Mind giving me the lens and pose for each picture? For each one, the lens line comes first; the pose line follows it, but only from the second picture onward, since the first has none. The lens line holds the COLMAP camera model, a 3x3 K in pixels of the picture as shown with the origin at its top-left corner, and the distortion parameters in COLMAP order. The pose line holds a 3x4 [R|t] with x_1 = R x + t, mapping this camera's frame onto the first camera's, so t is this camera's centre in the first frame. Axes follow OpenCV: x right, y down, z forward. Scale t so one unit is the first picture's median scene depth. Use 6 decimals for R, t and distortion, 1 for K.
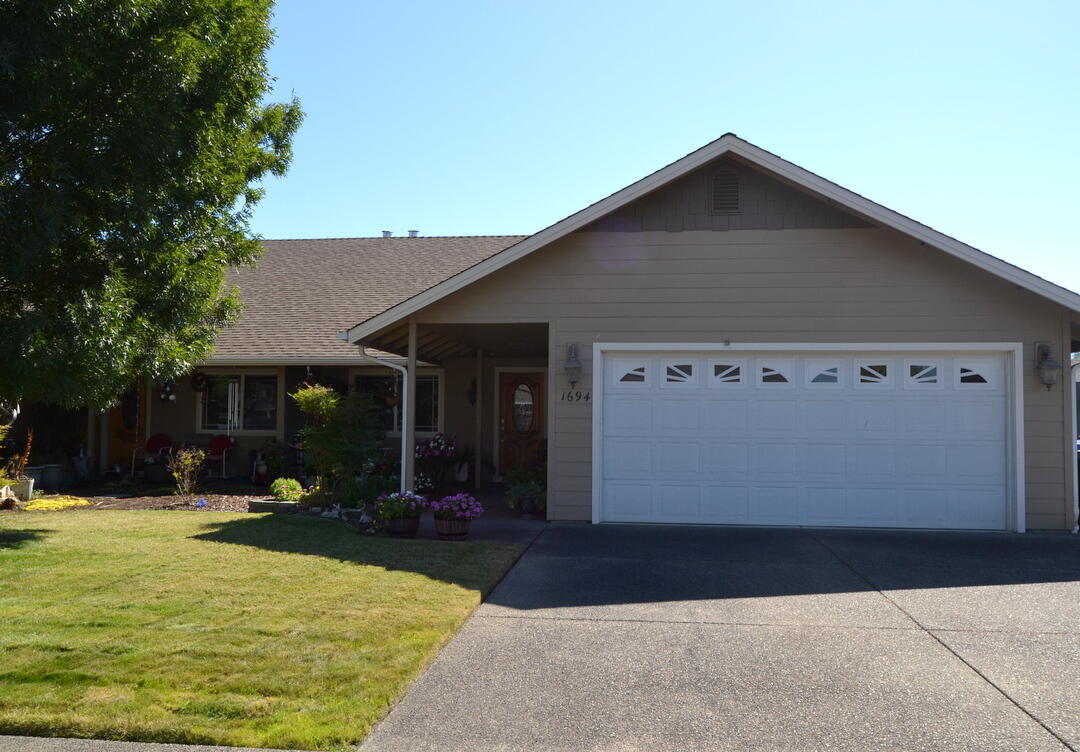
lens RADIAL K [[883.7, 0, 545.5], [0, 883.7, 378.9], [0, 0, 1]] dist [-0.026806, 0.031836]
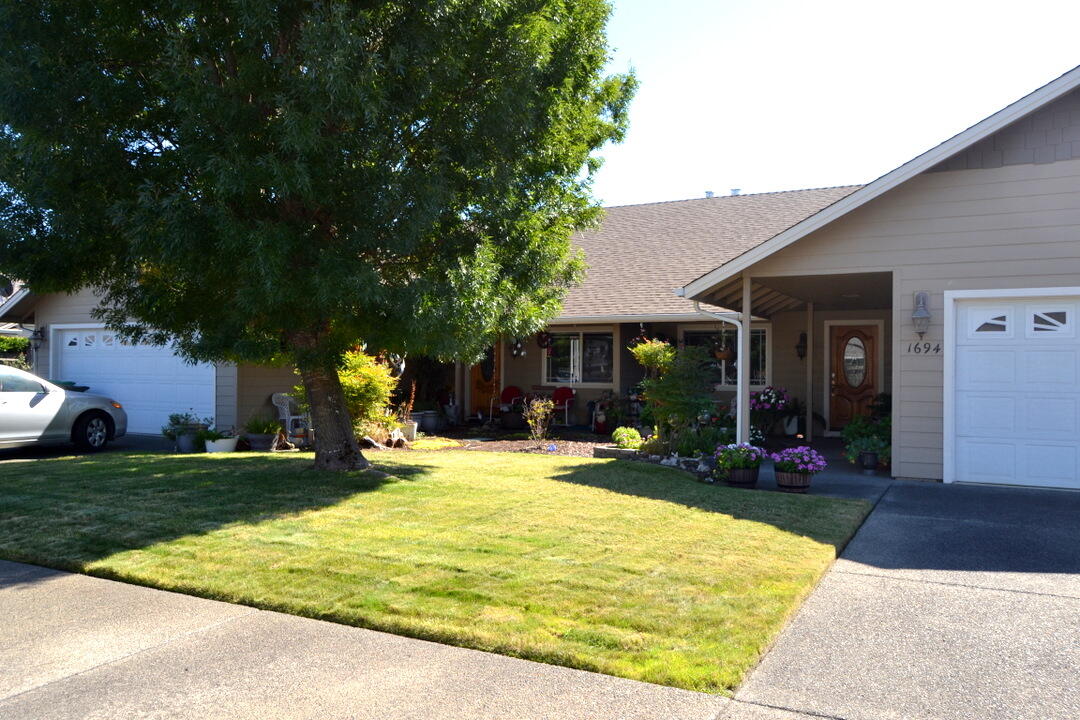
lens RADIAL K [[842.8, 0, 539.5], [0, 842.8, 362.8], [0, 0, 1]] dist [-0.009583, 0.009112]
pose [[0.931510, -0.002988, -0.363703, -0.022223], [0.014601, 0.999467, 0.029184, 0.003355], [0.363422, -0.032495, 0.931058, 0.011633]]
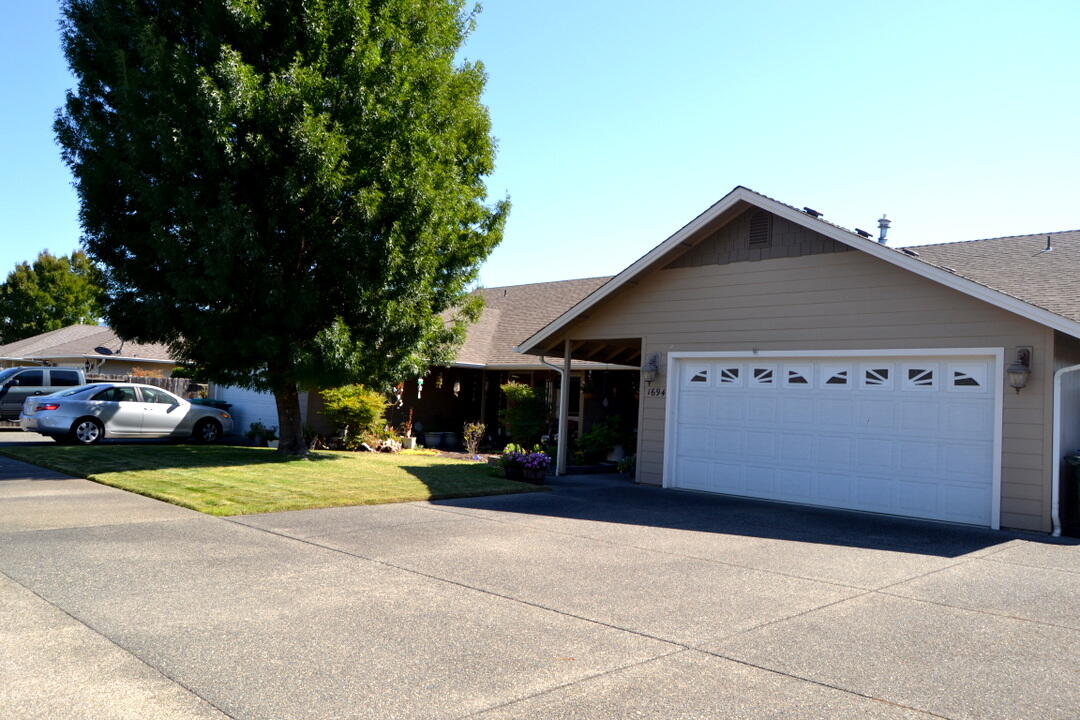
lens RADIAL K [[842.8, 0, 533.2], [0, 842.8, 358.8], [0, 0, 1]] dist [-0.009583, 0.009112]
pose [[0.778667, -0.006428, -0.627405, 0.707697], [-0.012111, 0.999607, -0.025272, 0.004003], [0.627321, 0.027277, 0.778283, -0.119090]]
